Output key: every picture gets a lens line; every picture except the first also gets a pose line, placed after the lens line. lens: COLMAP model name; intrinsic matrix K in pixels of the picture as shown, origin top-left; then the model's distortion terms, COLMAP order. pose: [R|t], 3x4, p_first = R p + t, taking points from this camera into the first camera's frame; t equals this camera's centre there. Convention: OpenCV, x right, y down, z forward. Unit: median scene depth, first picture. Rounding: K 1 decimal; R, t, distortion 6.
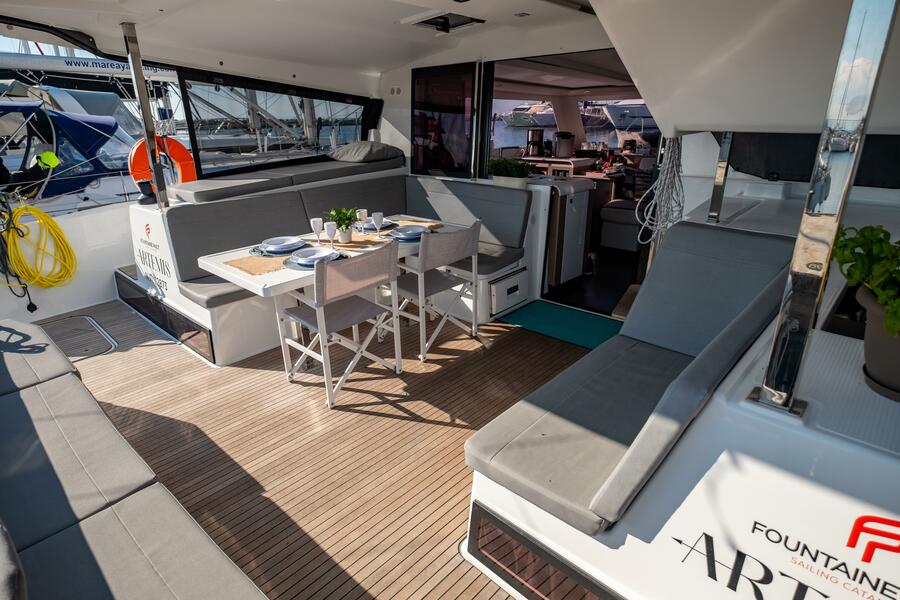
lens RADIAL K [[495.3, 0, 450.0], [0, 495.3, 300.0], [0, 0, 1]] dist [0.000763, 0.000040]
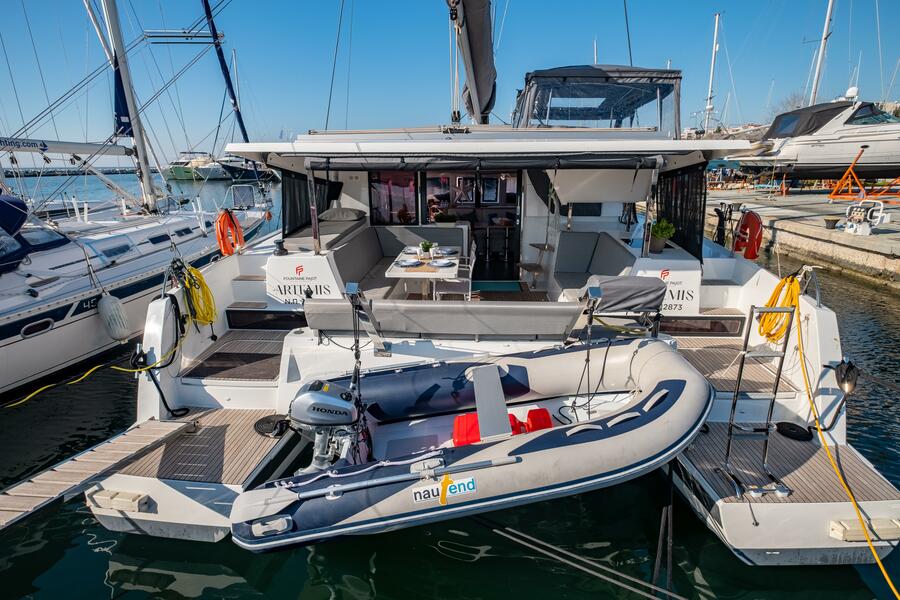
lens RADIAL K [[445.4, 0, 450.0], [0, 445.4, 300.0], [0, 0, 1]] dist [-0.003428, -0.000551]
pose [[0.770137, -0.176017, 0.613113, -0.847841], [0.217241, 0.976090, 0.007345, 0.037965], [-0.599746, 0.127536, 0.789961, -0.318244]]
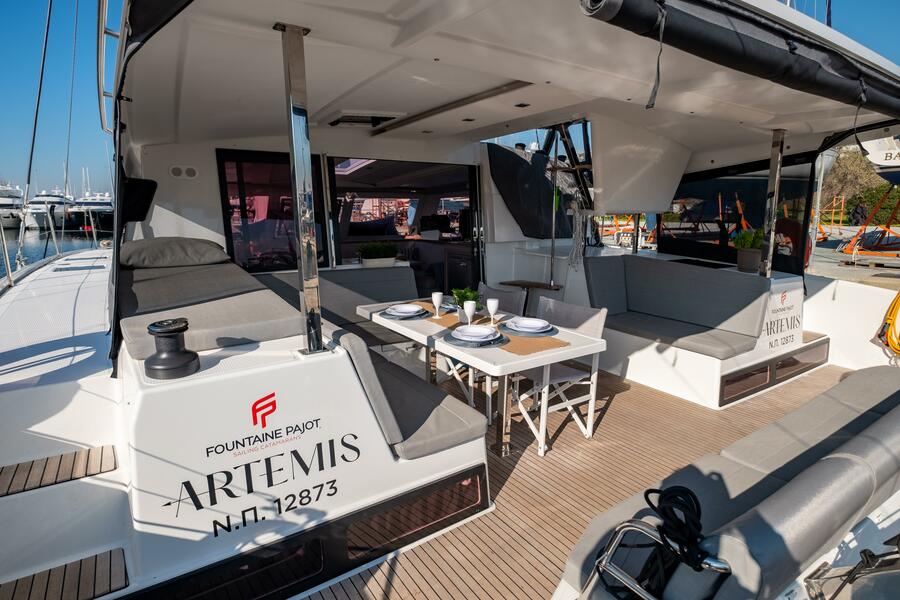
lens RADIAL K [[485.8, 0, 450.0], [0, 485.8, 300.0], [0, 0, 1]] dist [0.000910, 0.000004]
pose [[0.224709, -0.163769, 0.960565, -0.757243], [0.336675, 0.938115, 0.081182, -0.163358], [-0.914416, 0.305156, 0.265940, 0.494594]]
